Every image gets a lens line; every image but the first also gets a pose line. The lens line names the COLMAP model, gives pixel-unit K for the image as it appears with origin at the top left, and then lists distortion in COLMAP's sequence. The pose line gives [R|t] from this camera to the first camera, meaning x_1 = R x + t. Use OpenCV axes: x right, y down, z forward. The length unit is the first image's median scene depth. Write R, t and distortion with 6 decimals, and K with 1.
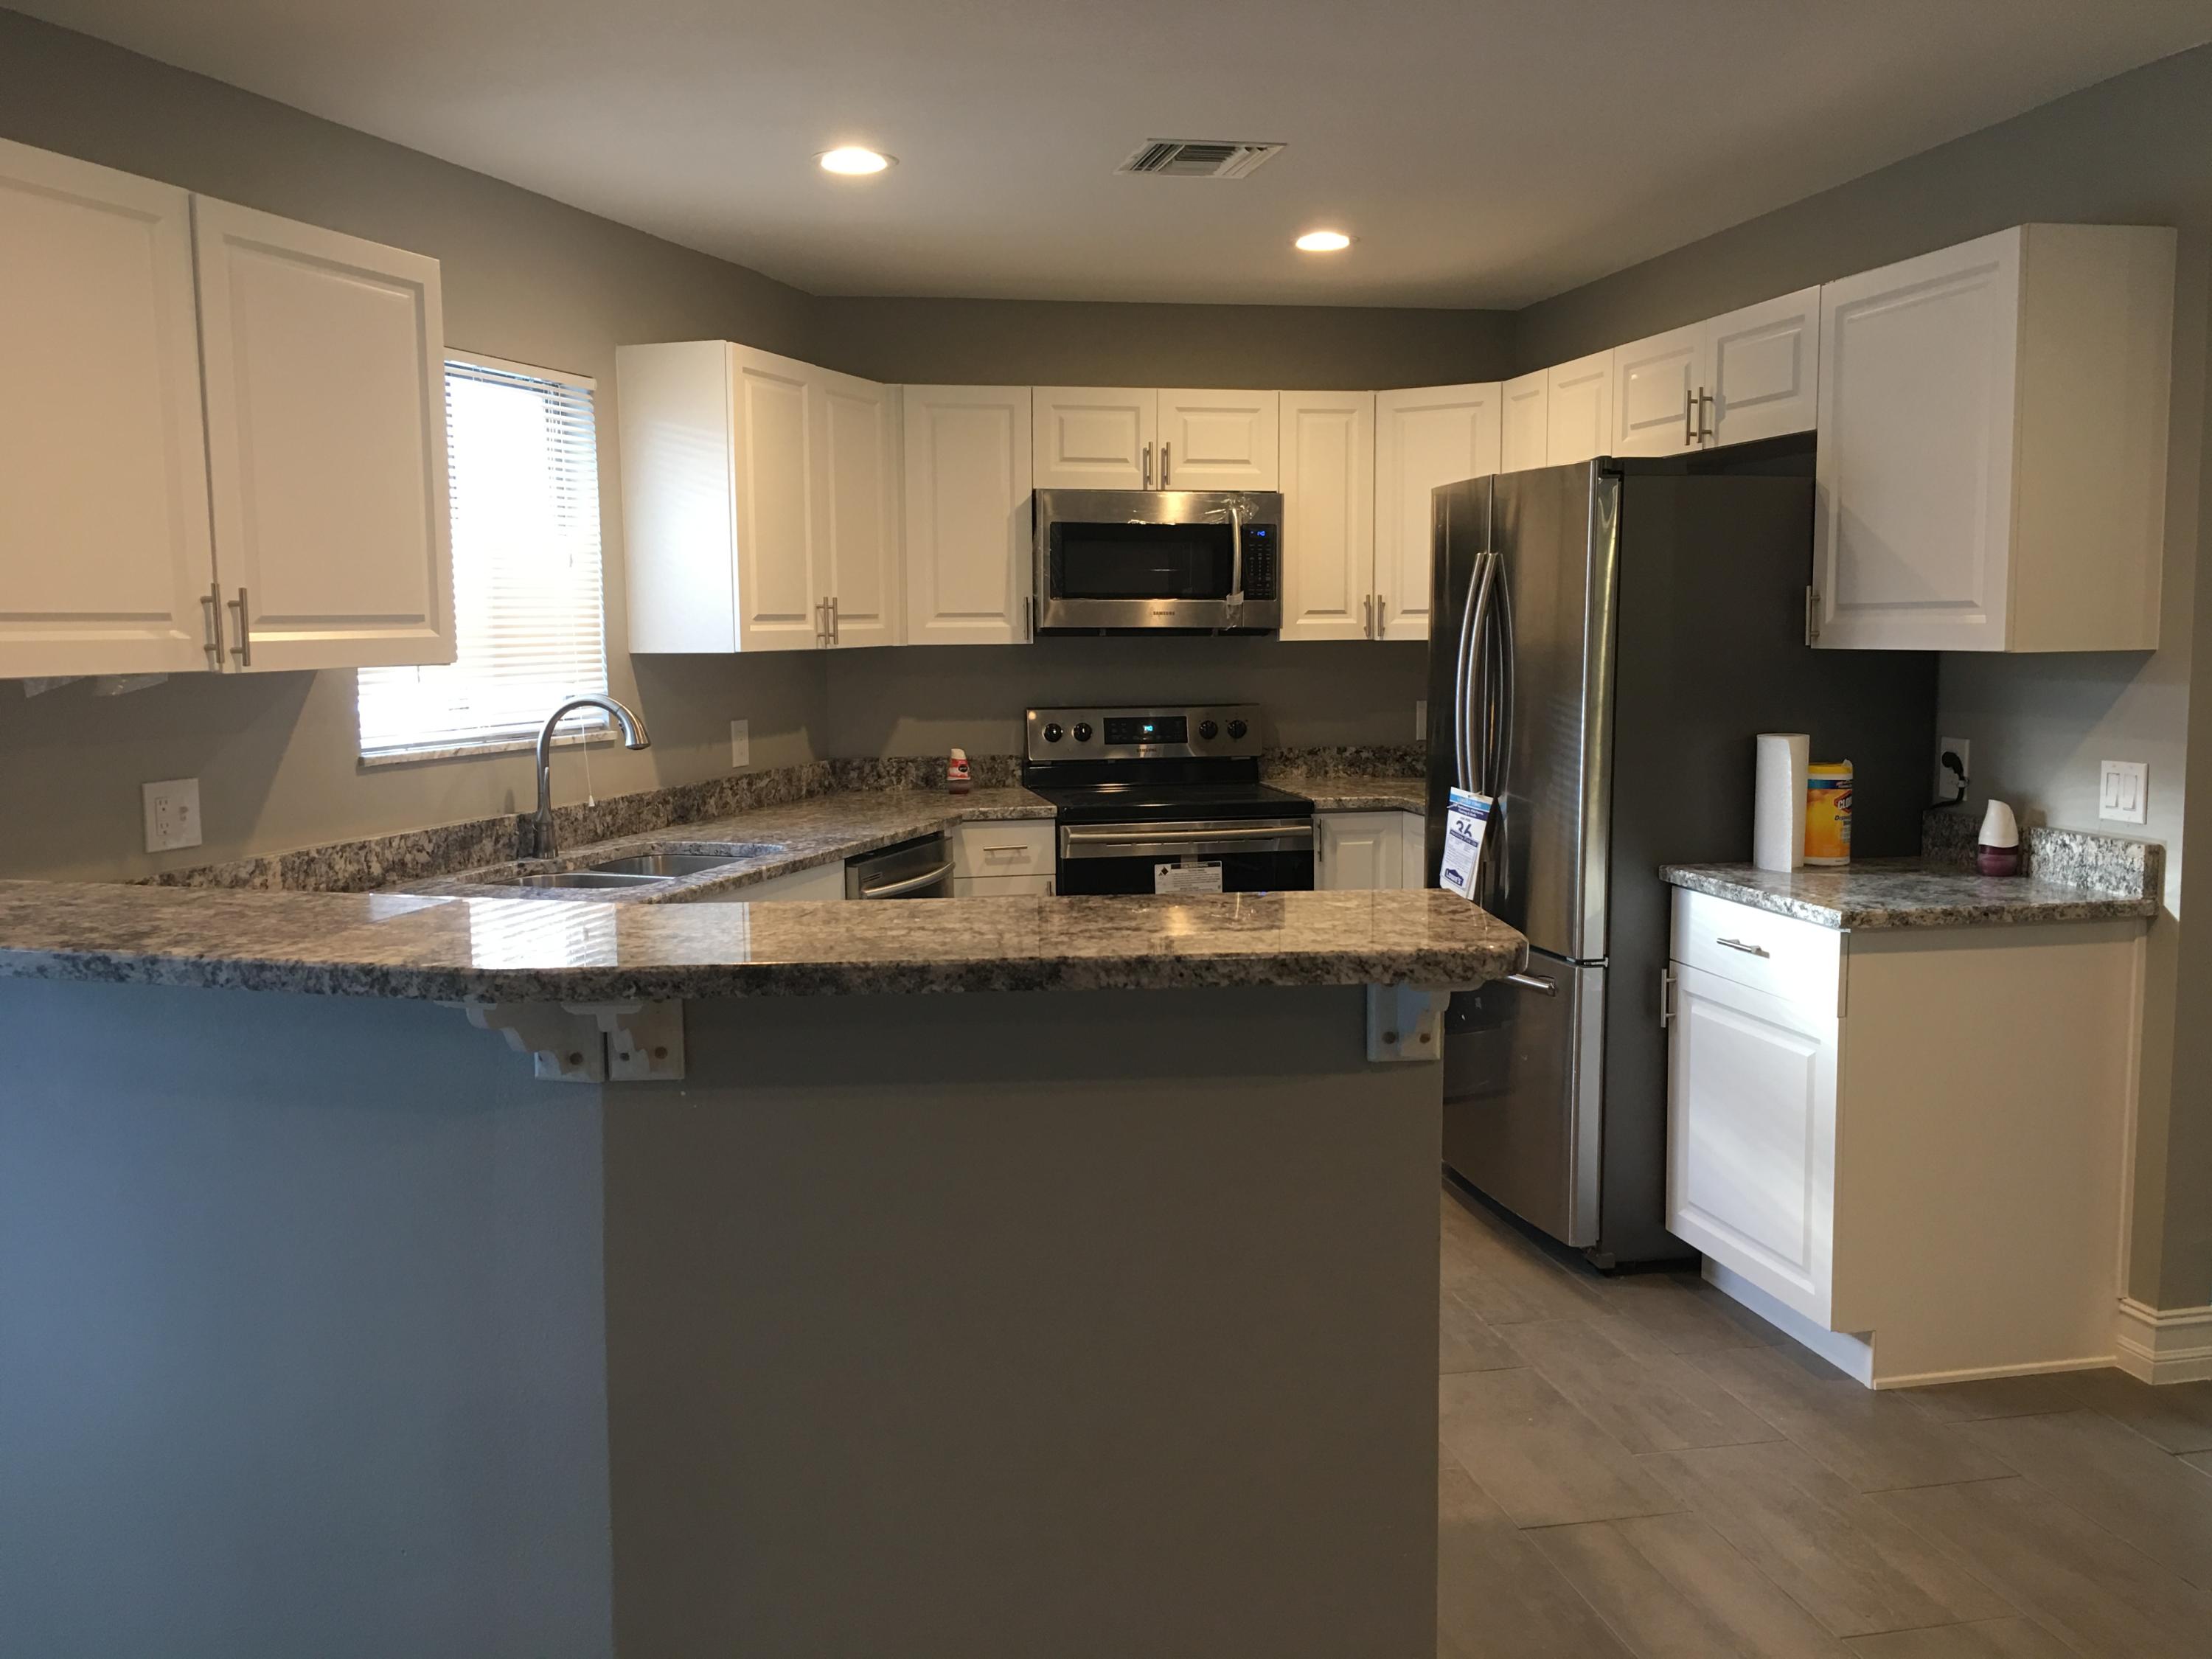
lens RADIAL K [[1890.7, 0, 1102.0], [0, 1890.7, 817.1], [0, 0, 1]] dist [0.064608, -0.062922]
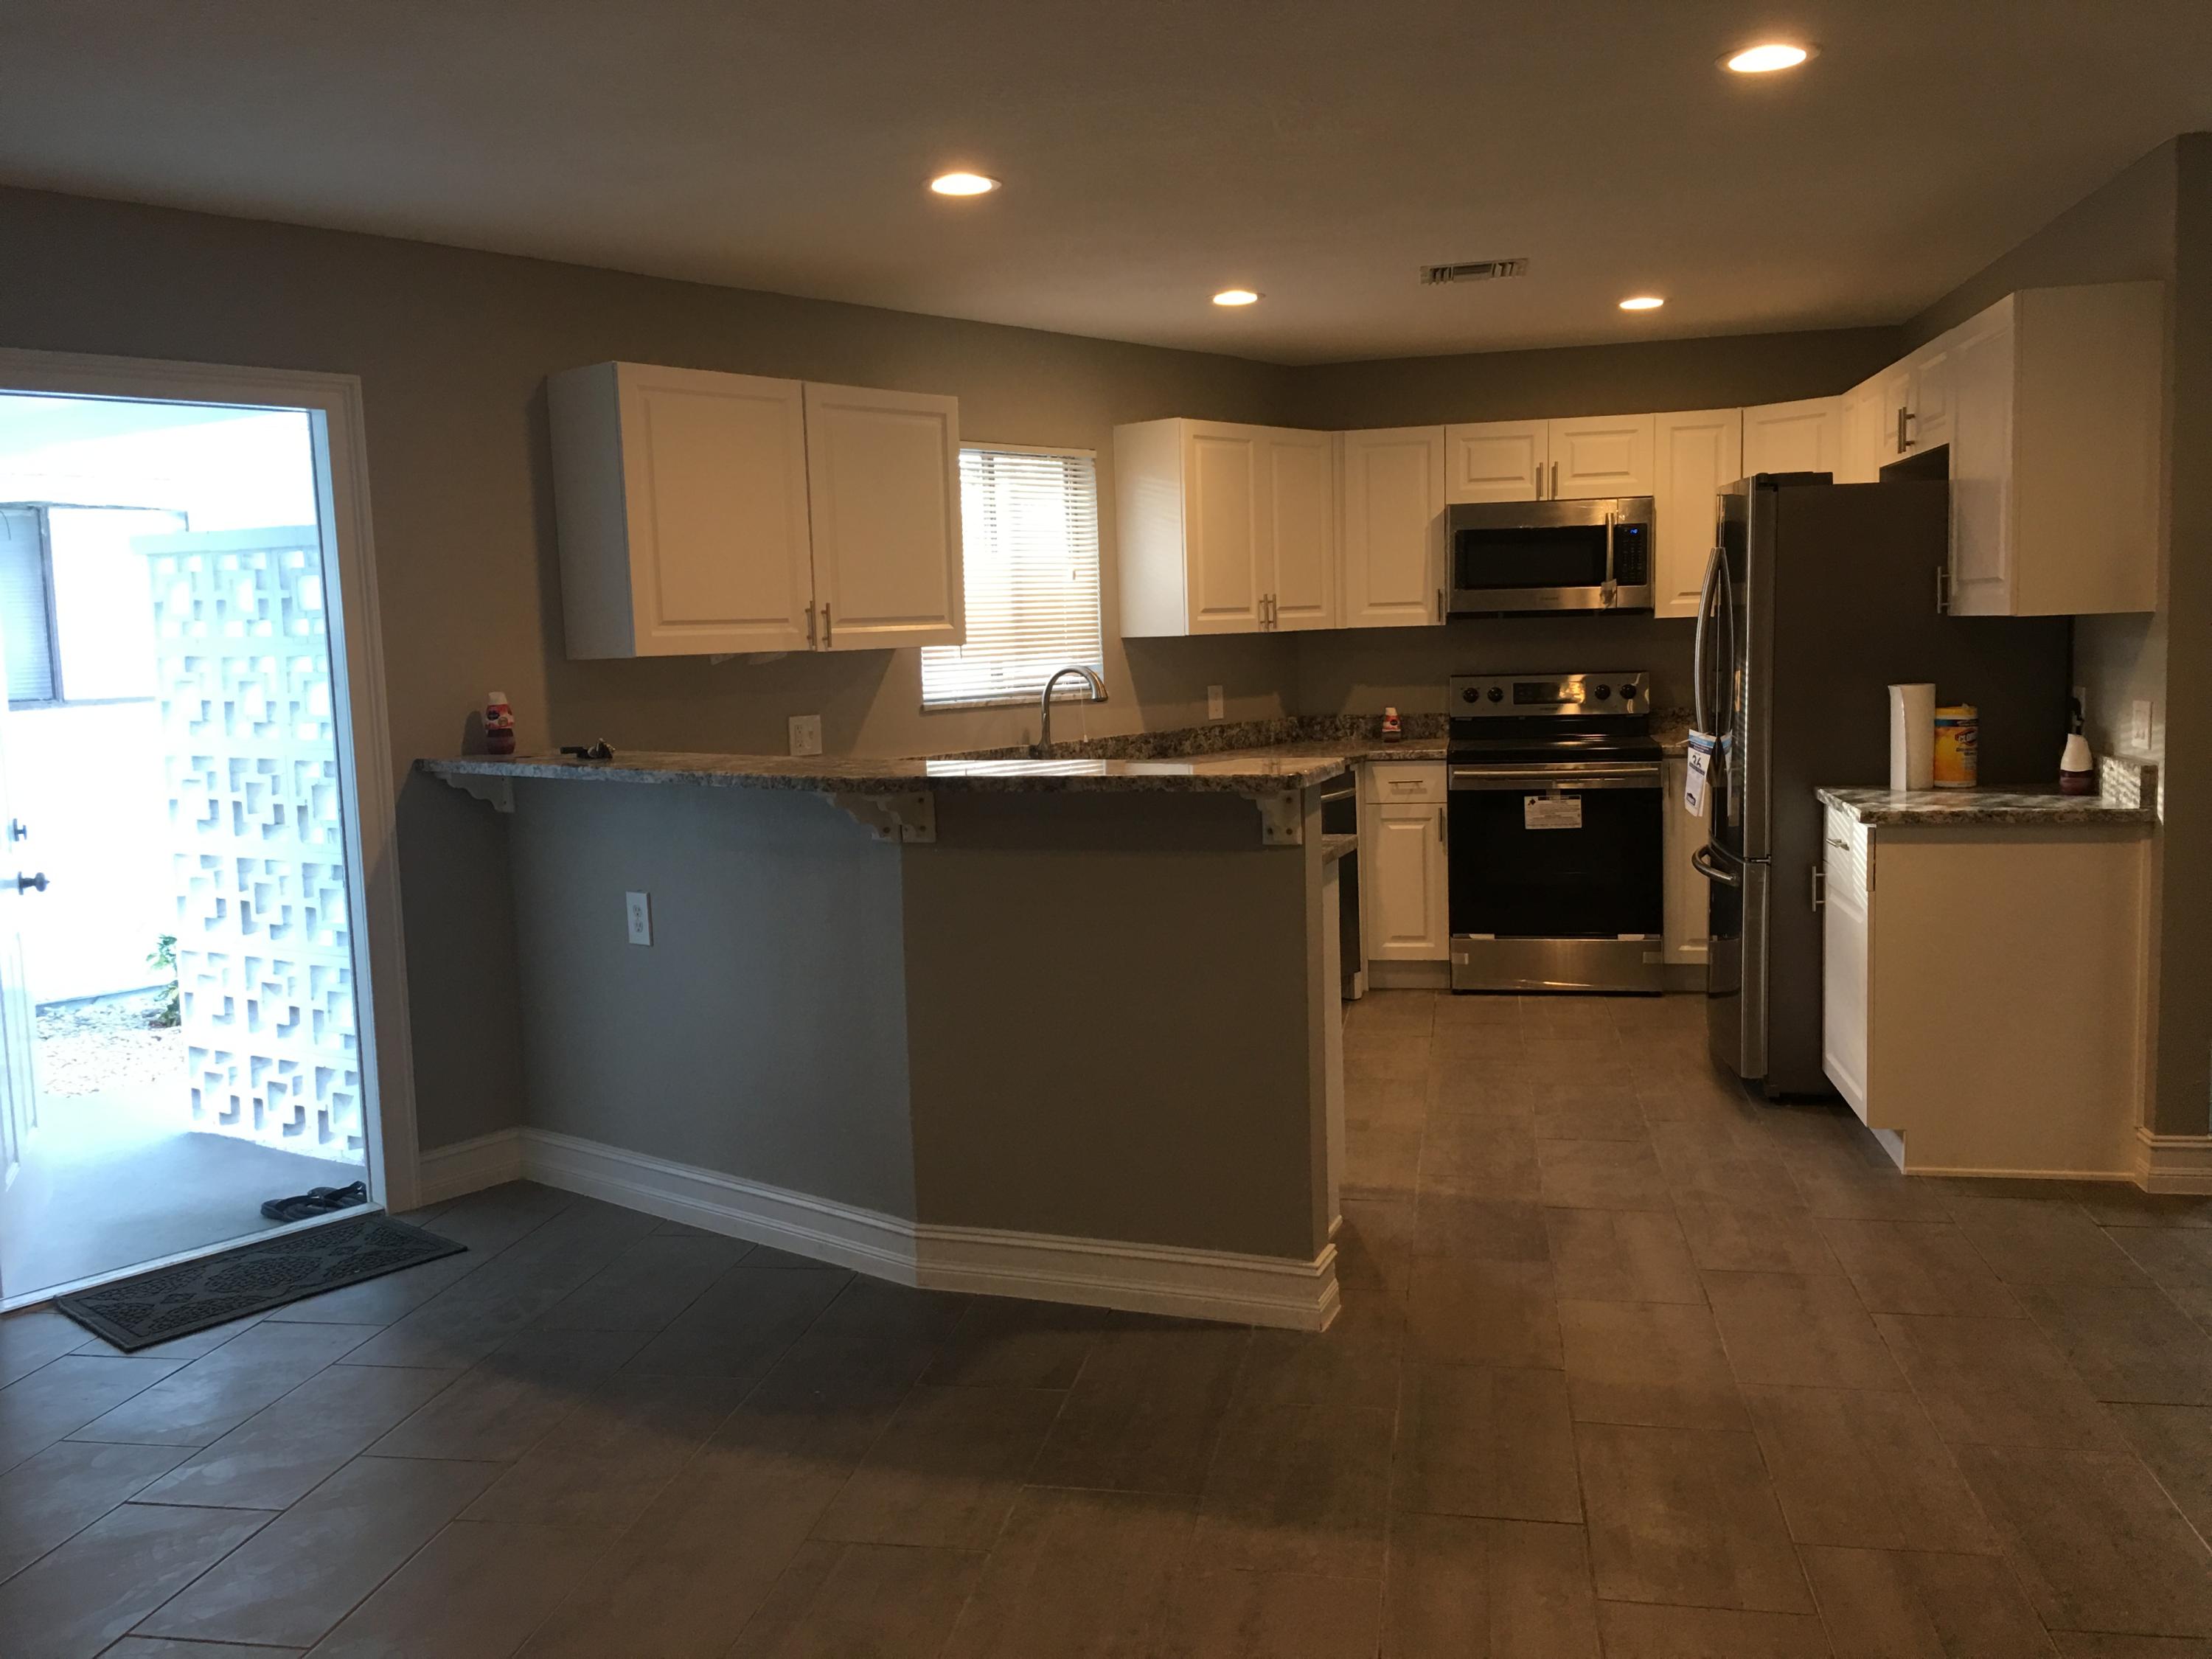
lens RADIAL K [[1890.7, 0, 1102.0], [0, 1890.7, 817.1], [0, 0, 1]] dist [0.064608, -0.062922]
pose [[0.919560, 0.020181, -0.392432, 0.327969], [-0.017912, 0.999795, 0.009445, 0.039316], [0.392542, -0.001656, 0.919733, -0.351839]]
